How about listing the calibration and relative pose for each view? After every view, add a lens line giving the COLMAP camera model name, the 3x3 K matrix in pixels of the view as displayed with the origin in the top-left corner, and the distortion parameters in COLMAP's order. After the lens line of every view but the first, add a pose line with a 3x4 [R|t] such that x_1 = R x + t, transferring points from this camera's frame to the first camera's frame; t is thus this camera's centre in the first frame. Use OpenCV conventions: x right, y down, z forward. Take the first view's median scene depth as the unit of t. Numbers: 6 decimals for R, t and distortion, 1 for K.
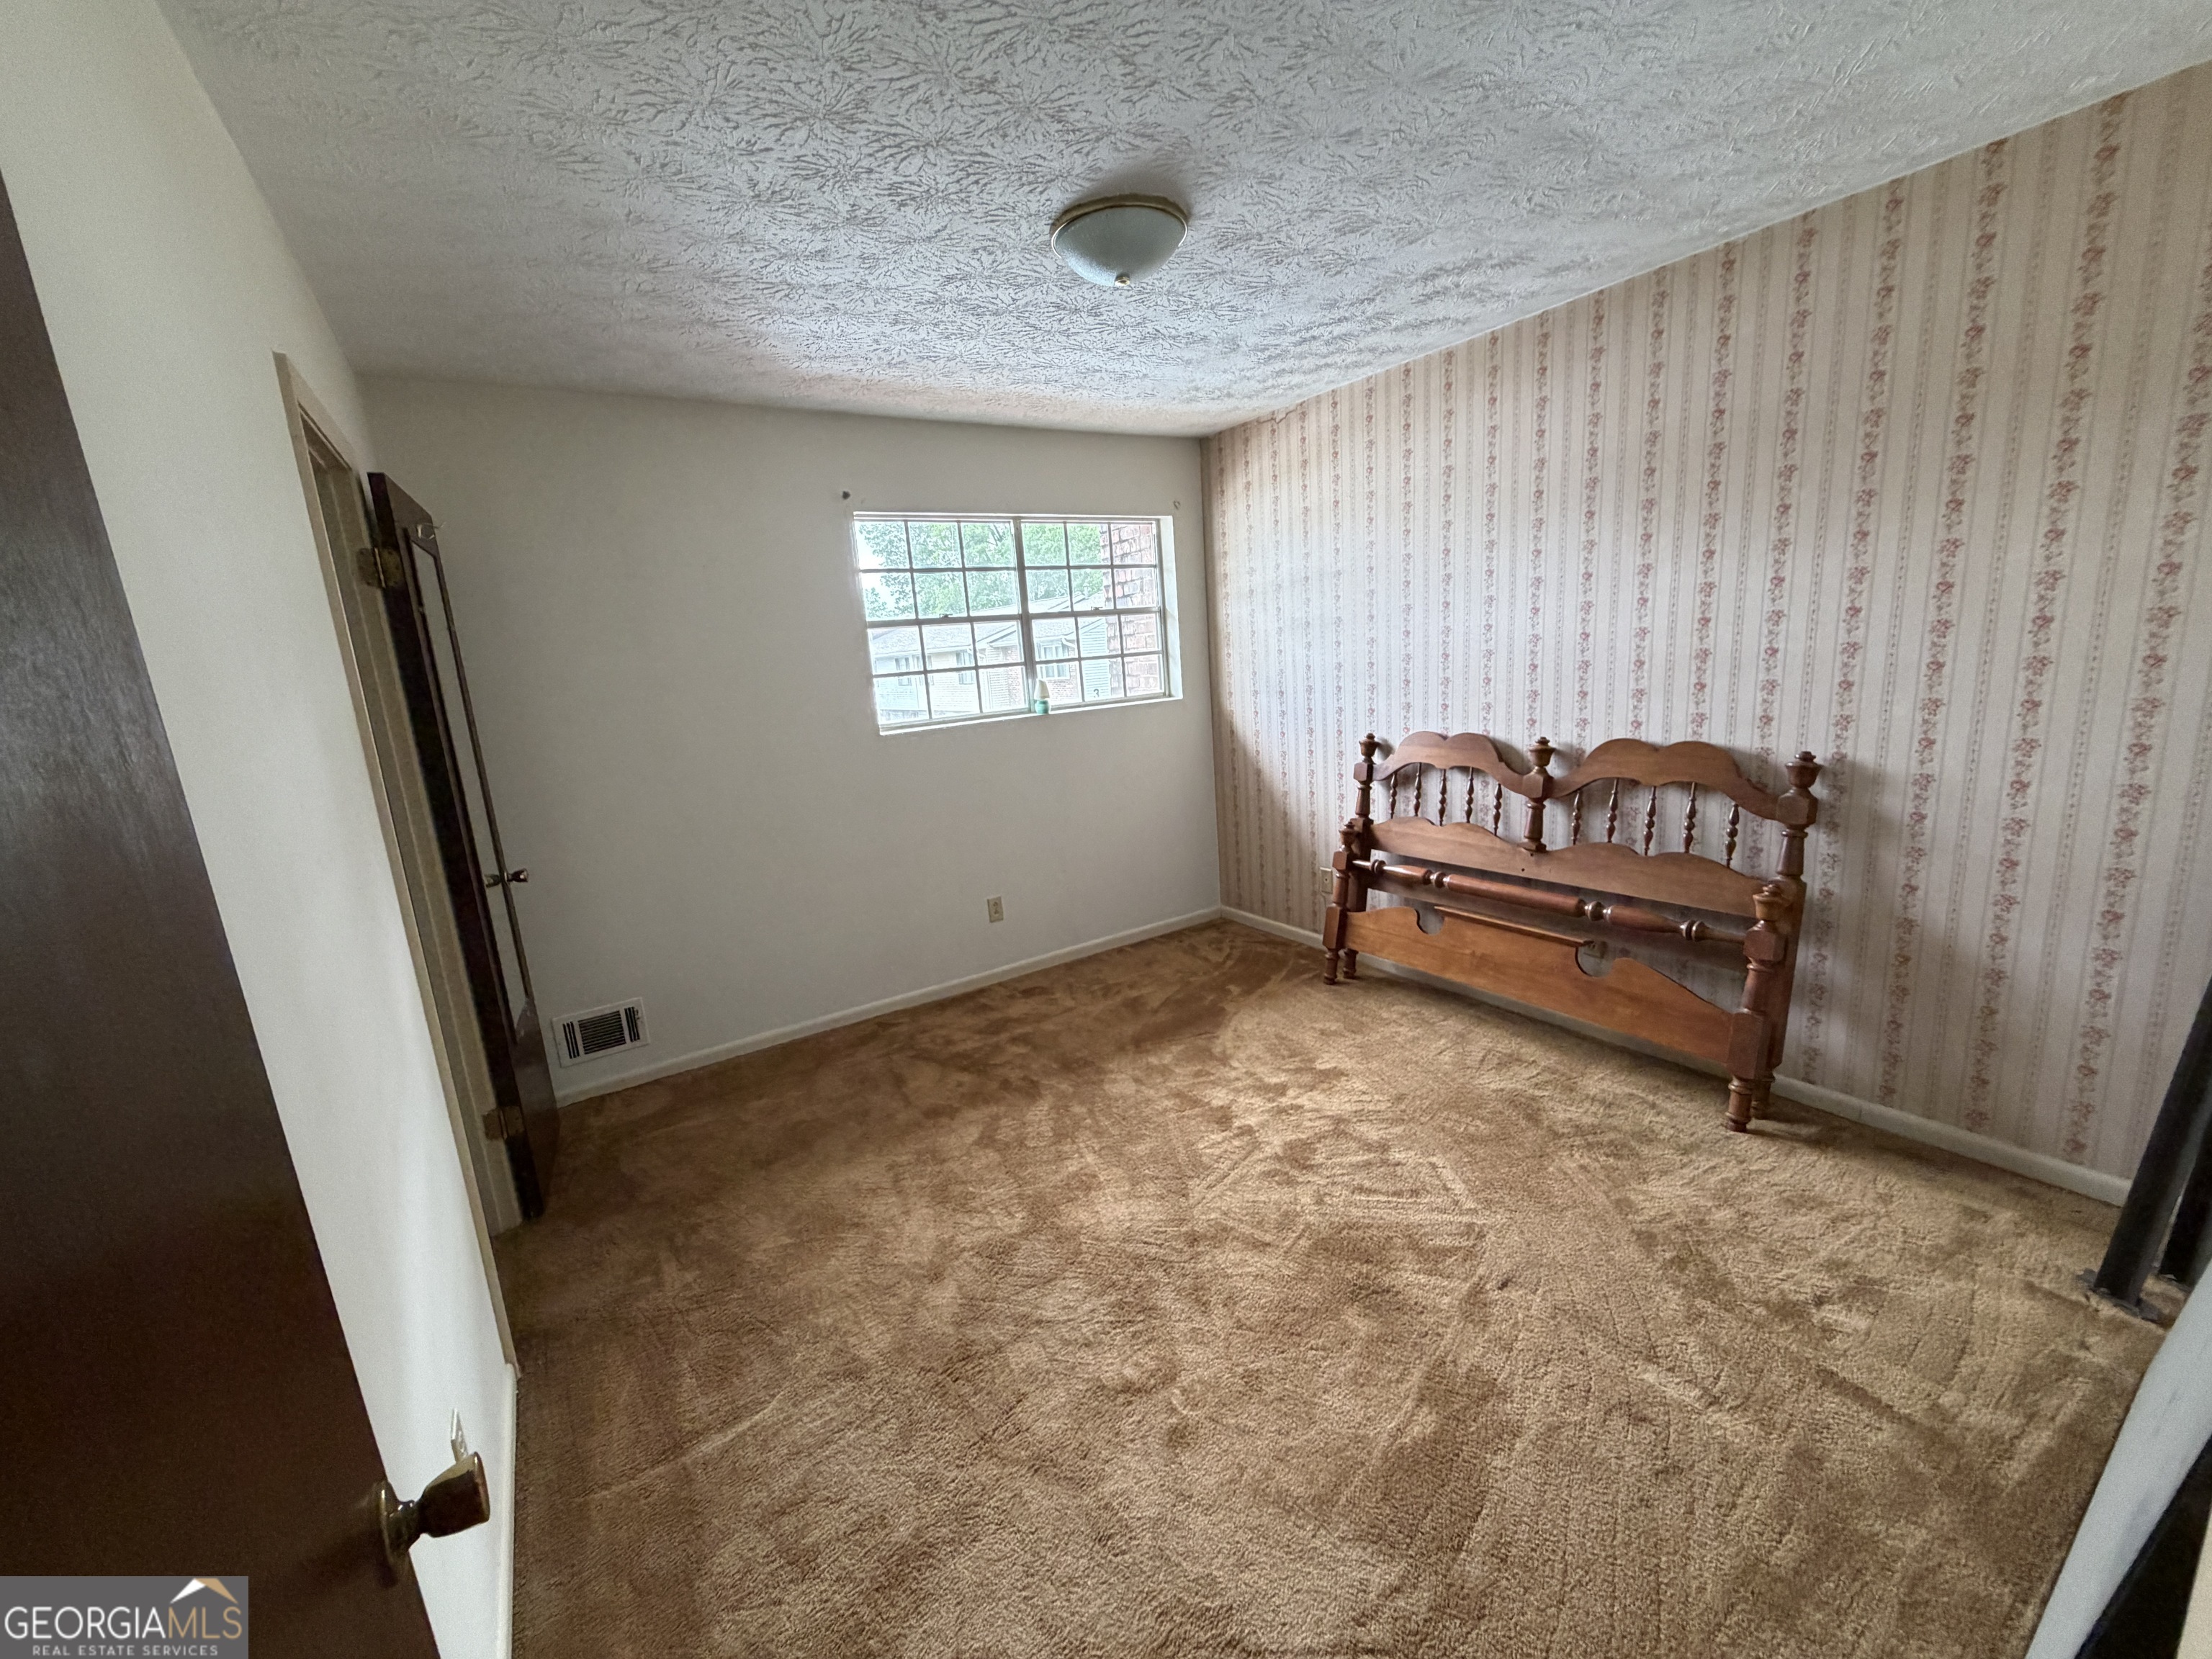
lens RADIAL K [[877.1, 0, 1110.8], [0, 877.1, 831.3], [0, 0, 1]] dist [-0.002779, -0.000269]
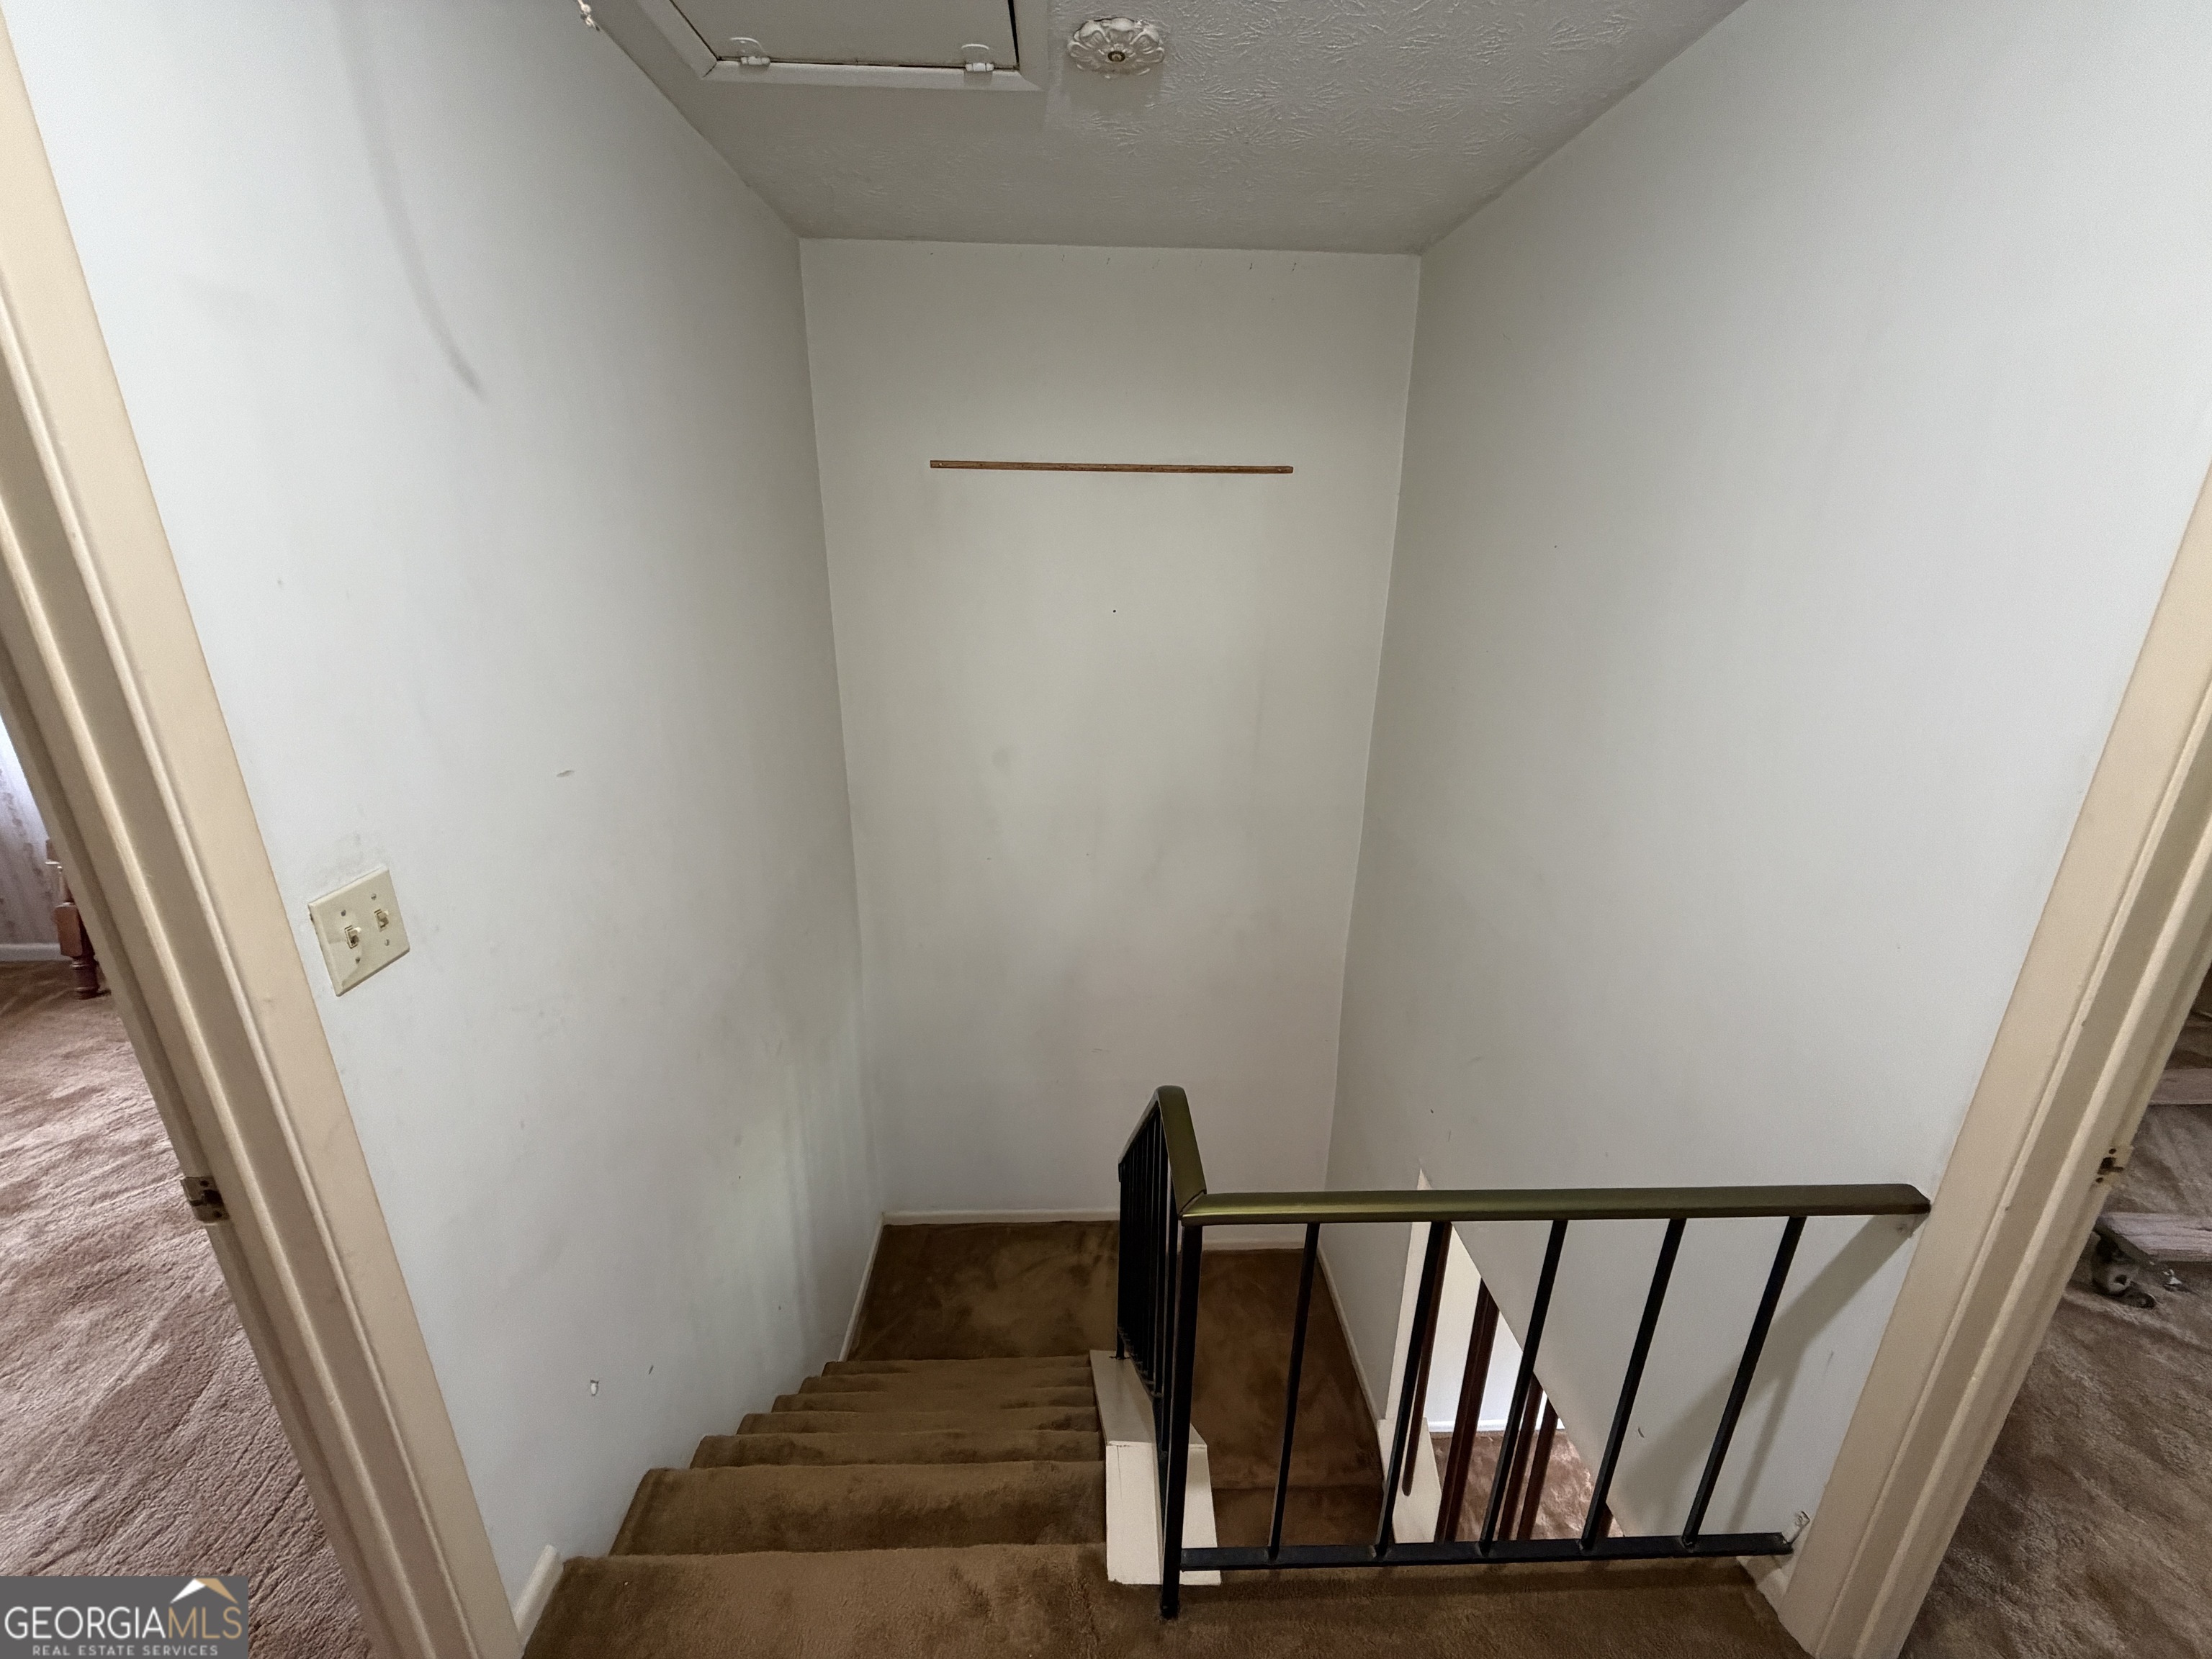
lens RADIAL K [[877.1, 0, 1107.1], [0, 877.1, 835.4], [0, 0, 1]] dist [-0.002779, -0.000269]
pose [[0.512080, -0.205682, 0.833947, 0.120519], [0.127208, 0.978360, 0.163189, 0.018509], [-0.849466, 0.022519, 0.527163, -0.340153]]
